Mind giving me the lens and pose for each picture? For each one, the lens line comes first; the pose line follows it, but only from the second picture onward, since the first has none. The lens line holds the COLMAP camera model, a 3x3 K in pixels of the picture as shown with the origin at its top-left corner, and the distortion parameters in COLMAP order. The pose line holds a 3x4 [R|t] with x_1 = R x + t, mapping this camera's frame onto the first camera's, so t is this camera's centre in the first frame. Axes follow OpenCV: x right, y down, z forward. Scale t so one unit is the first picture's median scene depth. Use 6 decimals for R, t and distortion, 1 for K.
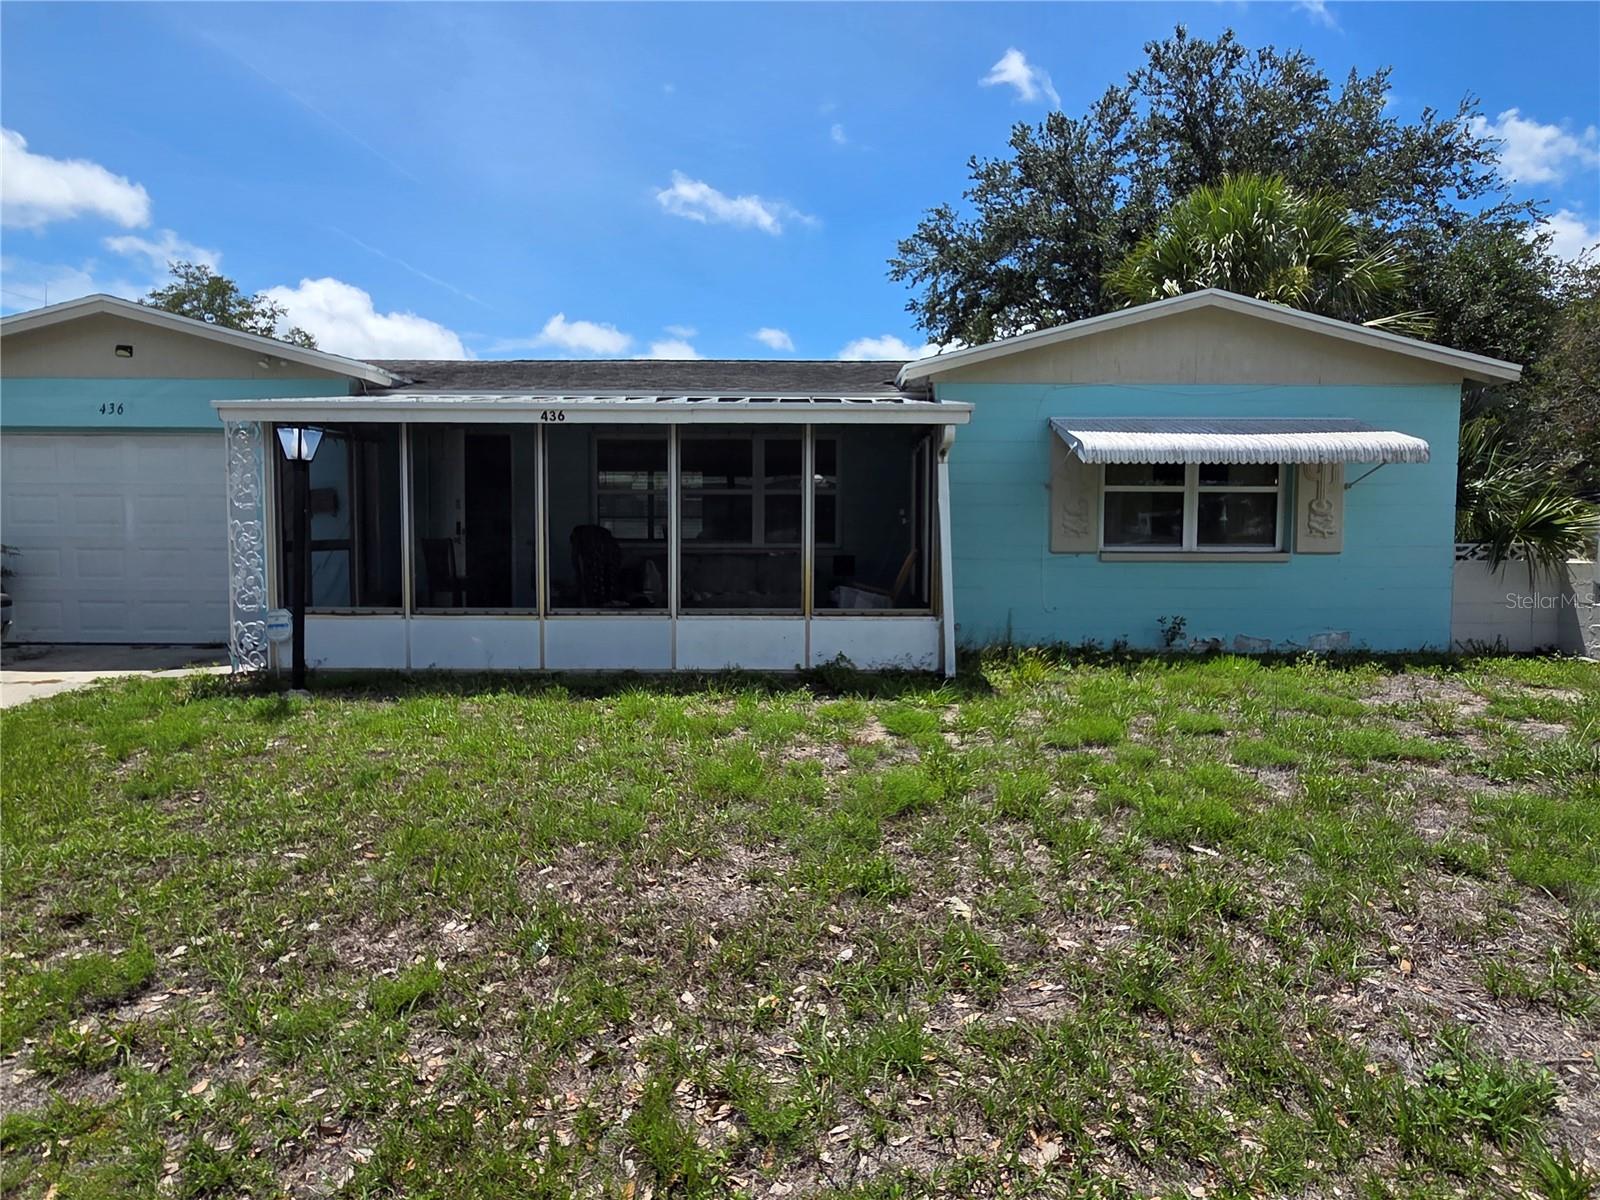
lens RADIAL K [[1029.7, 0, 804.9], [0, 1029.7, 602.4], [0, 0, 1]] dist [-0.001051, -0.002091]
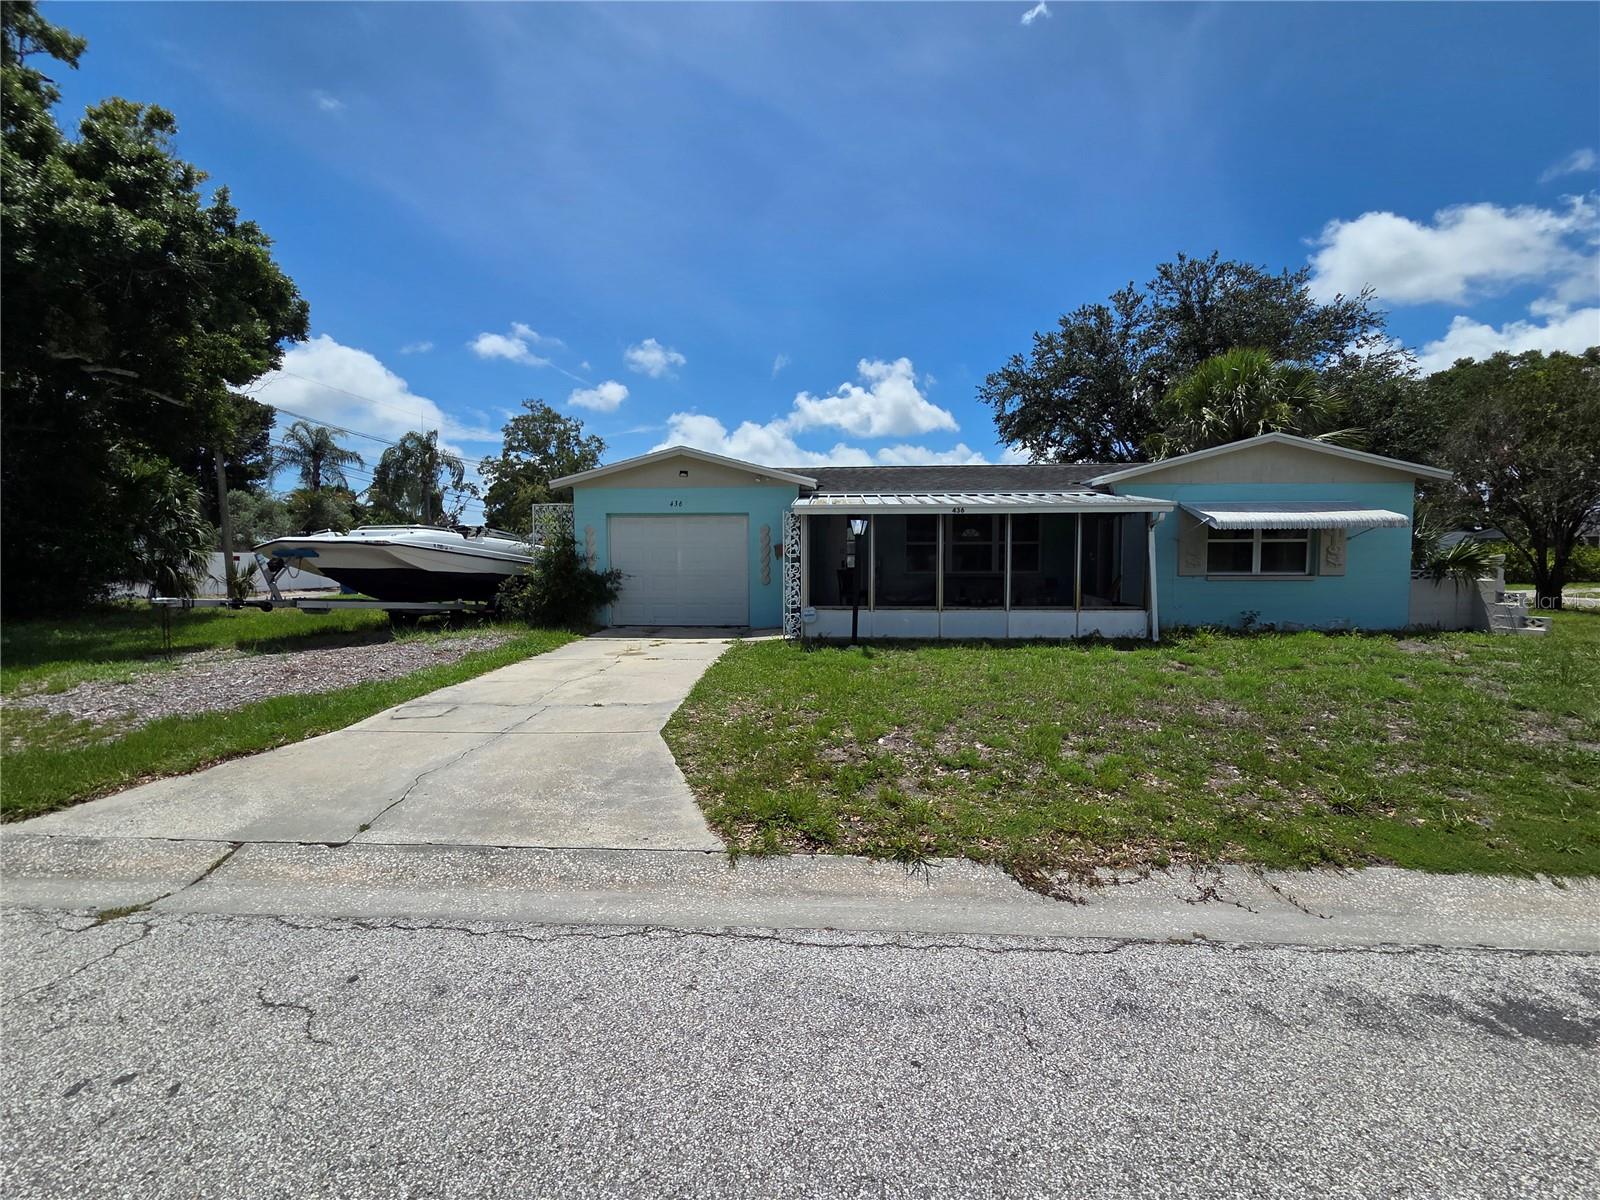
lens RADIAL K [[684.1, 0, 795.8], [0, 684.1, 601.1], [0, 0, 1]] dist [0.004953, -0.001236]
pose [[0.997642, -0.001180, -0.068628, -0.355336], [0.001042, 0.999997, -0.002049, -0.001557], [0.068631, 0.001973, 0.997640, -0.264943]]
